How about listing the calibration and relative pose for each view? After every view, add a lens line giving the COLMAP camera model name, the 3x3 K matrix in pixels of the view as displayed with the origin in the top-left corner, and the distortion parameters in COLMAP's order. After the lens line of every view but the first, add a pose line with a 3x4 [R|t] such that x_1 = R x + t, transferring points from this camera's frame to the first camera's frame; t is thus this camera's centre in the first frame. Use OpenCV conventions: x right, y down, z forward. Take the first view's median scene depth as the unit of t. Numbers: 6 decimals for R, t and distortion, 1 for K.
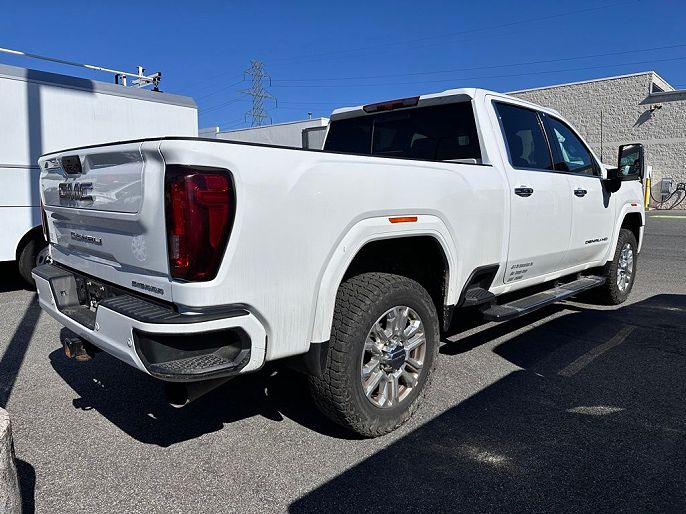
lens RADIAL K [[497.3, 0, 348.7], [0, 497.3, 259.2], [0, 0, 1]] dist [0.030076, -0.004770]
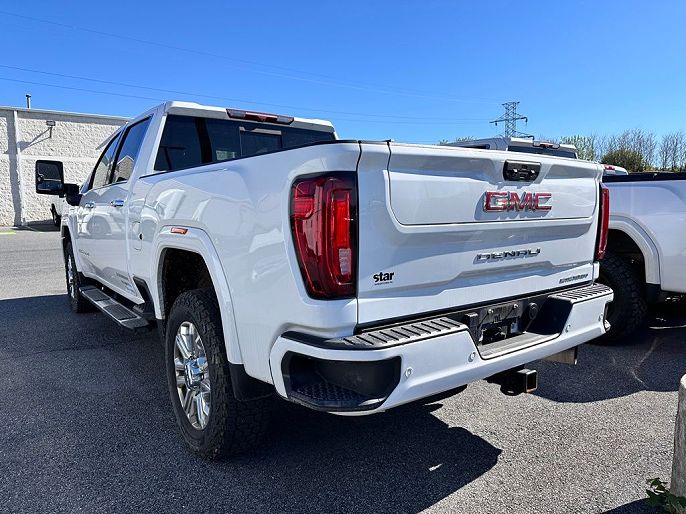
lens RADIAL K [[497.3, 0, 344.3], [0, 497.3, 254.8], [0, 0, 1]] dist [0.030076, -0.004770]
pose [[0.109263, -0.098942, 0.989076, -1.474007], [0.139153, 0.986758, 0.083338, -0.160647], [-0.984225, 0.128527, 0.121584, 1.224200]]
